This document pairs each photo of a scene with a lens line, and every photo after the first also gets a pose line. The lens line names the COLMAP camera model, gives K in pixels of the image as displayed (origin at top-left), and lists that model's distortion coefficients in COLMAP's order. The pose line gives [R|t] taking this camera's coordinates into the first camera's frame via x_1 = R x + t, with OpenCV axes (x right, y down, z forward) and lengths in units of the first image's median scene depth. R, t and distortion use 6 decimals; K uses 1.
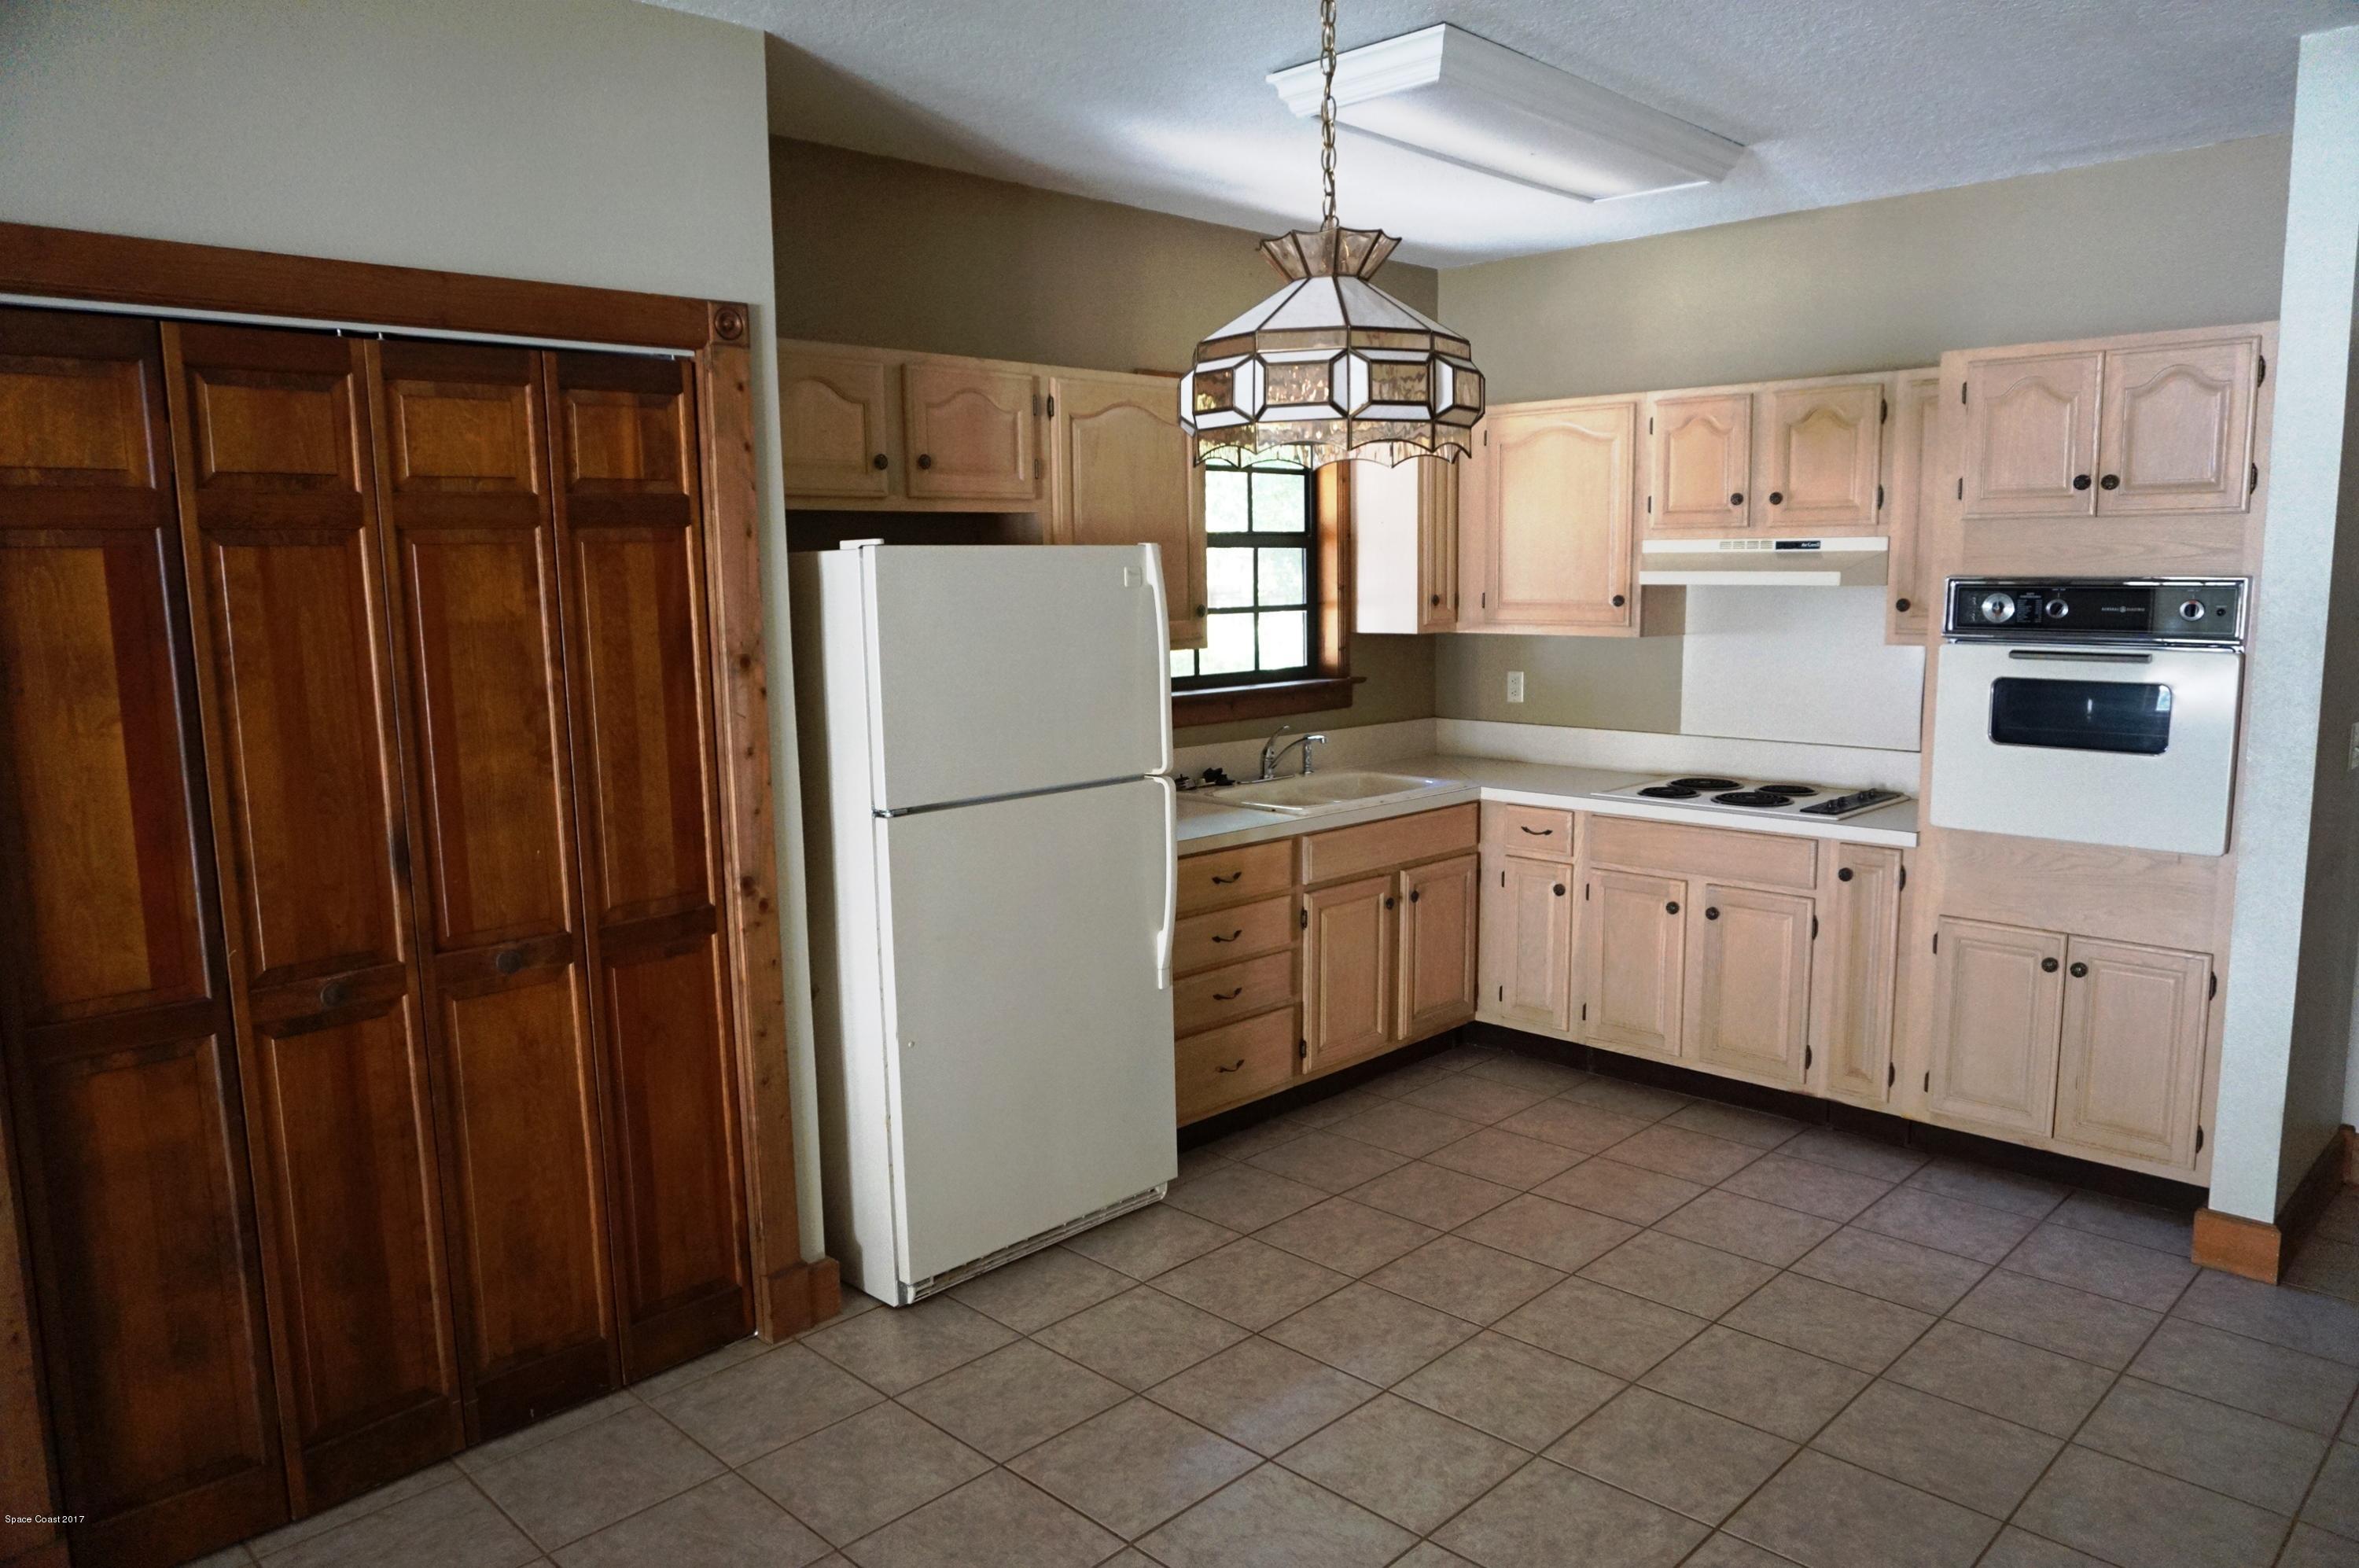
lens RADIAL K [[1557.2, 0, 1189.7], [0, 1557.2, 778.6], [0, 0, 1]] dist [-0.055435, 0.037528]
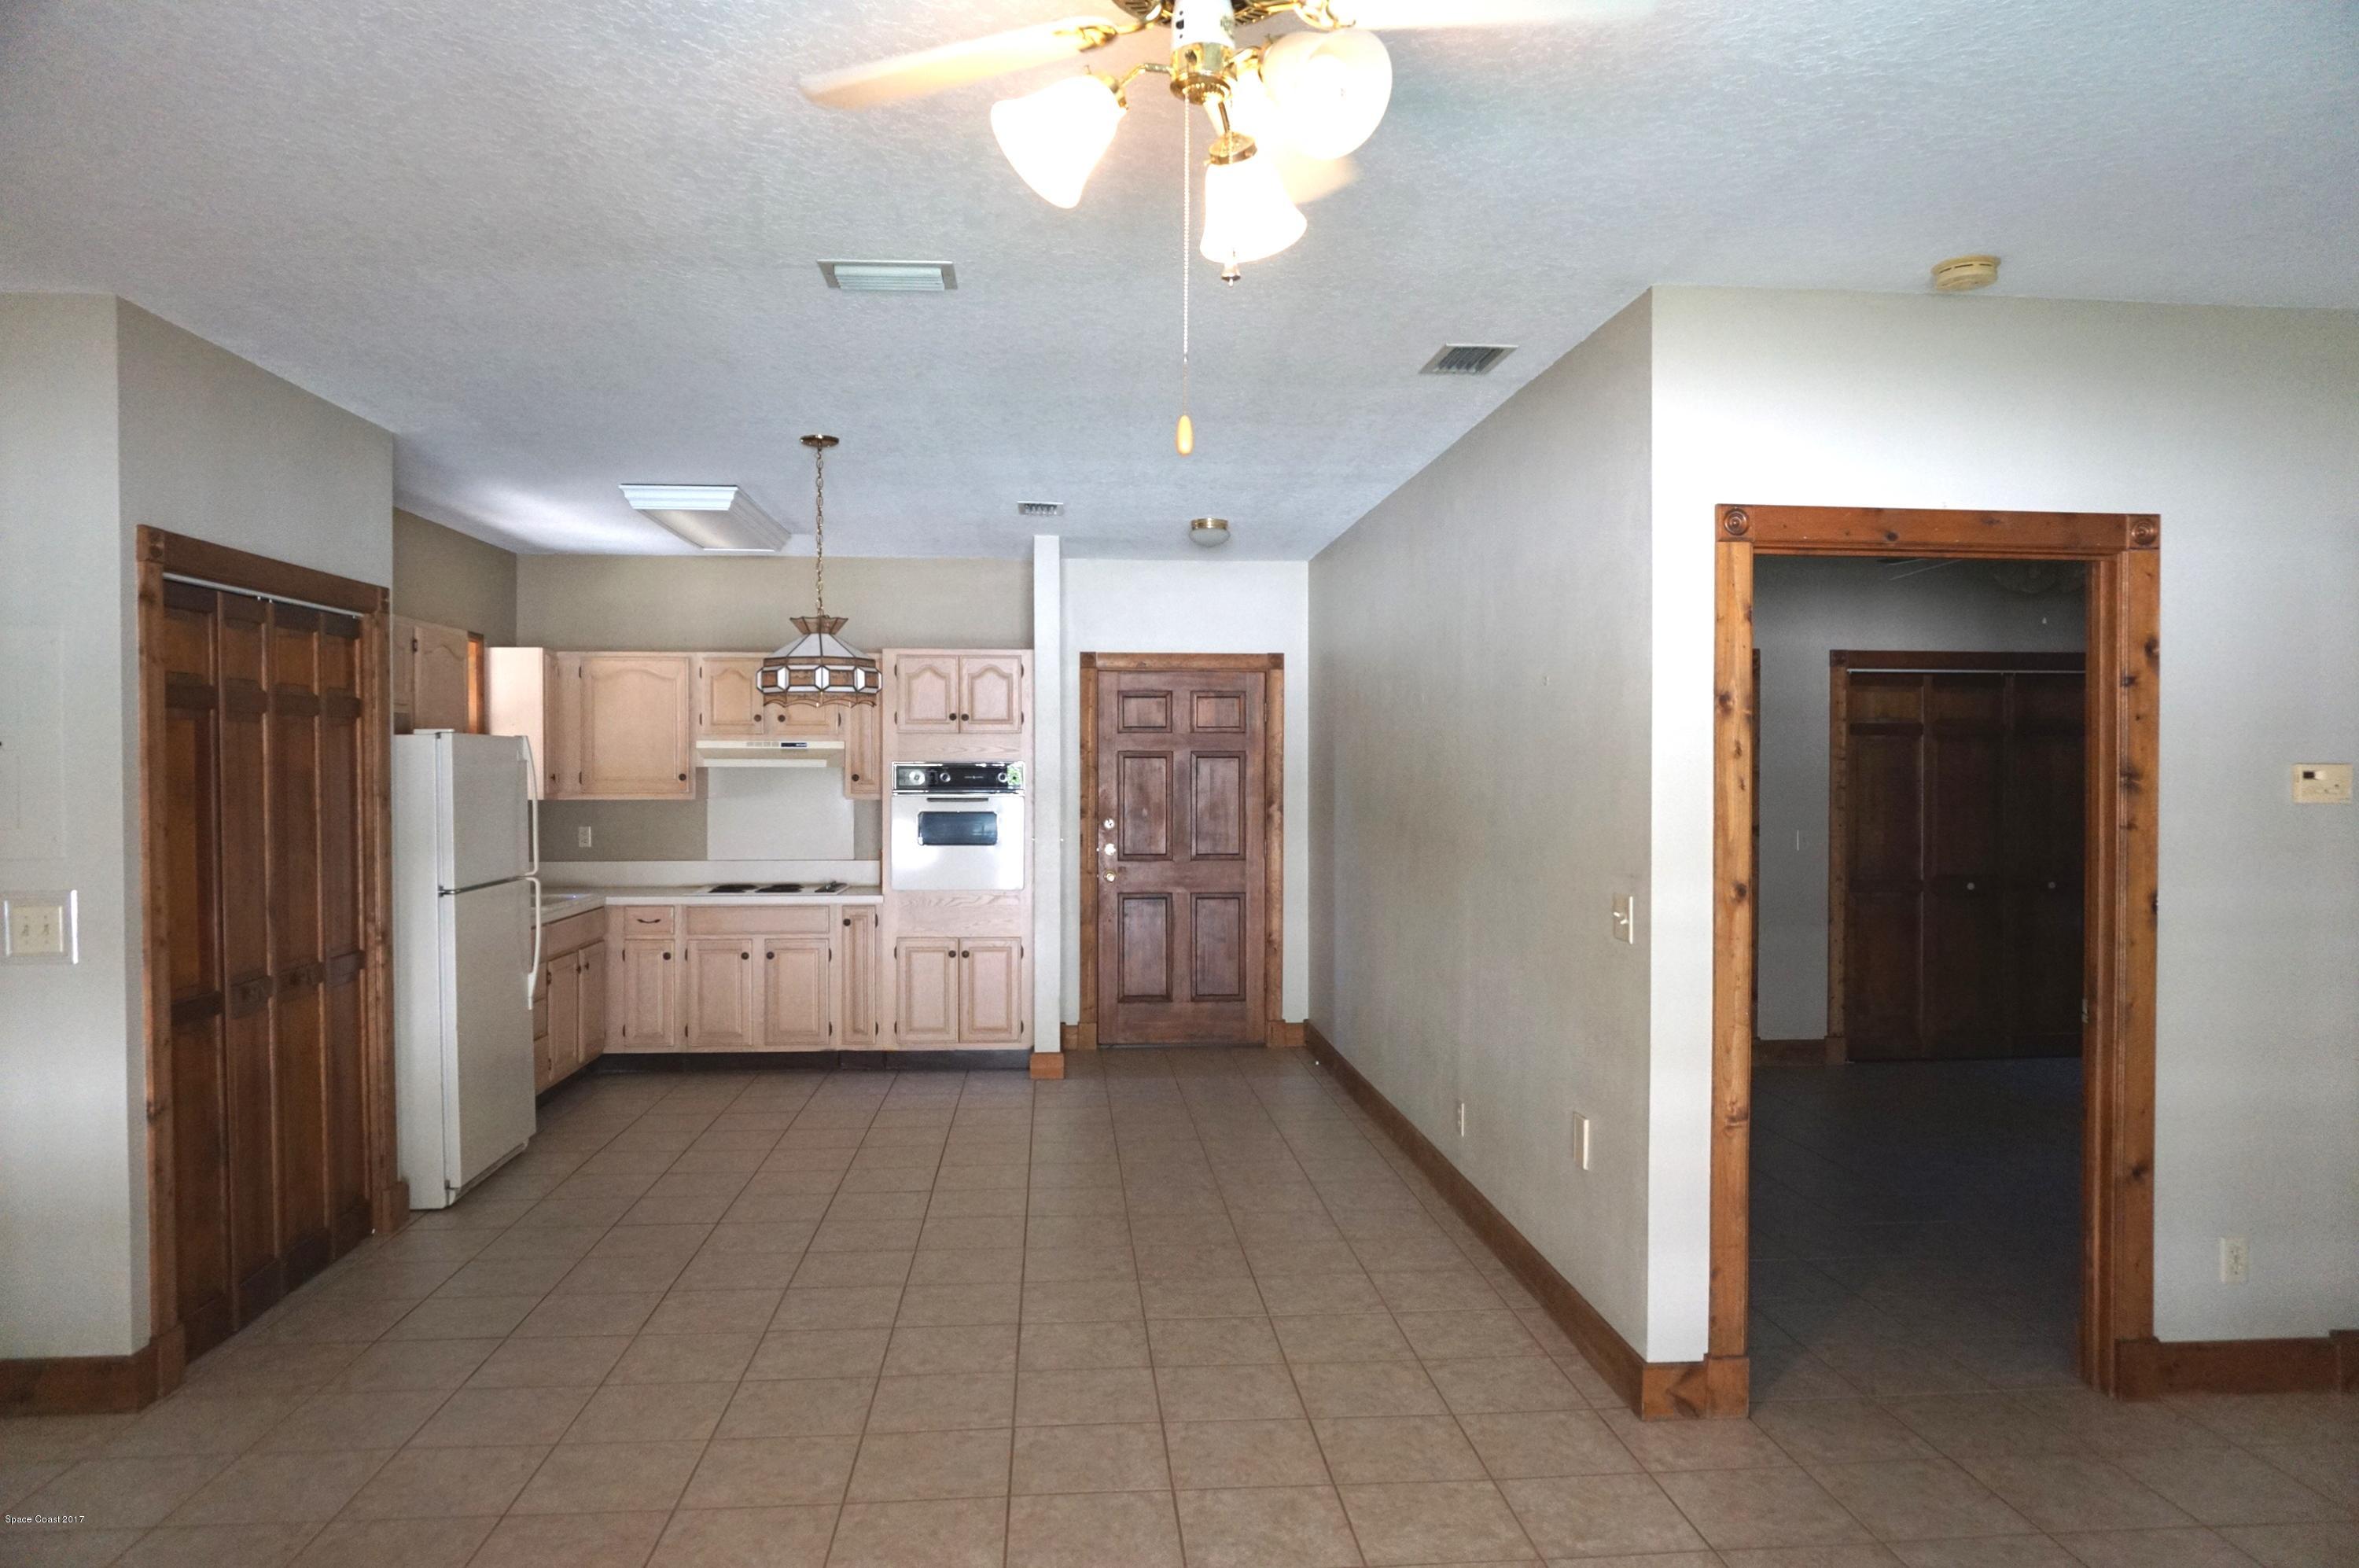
lens RADIAL K [[1557.2, 0, 1189.7], [0, 1557.2, 778.6], [0, 0, 1]] dist [-0.055435, 0.037528]
pose [[0.646742, 0.006348, 0.762682, -0.736587], [0.094265, 0.991633, -0.088189, 0.095622], [-0.756861, 0.128930, 0.640733, -0.526899]]
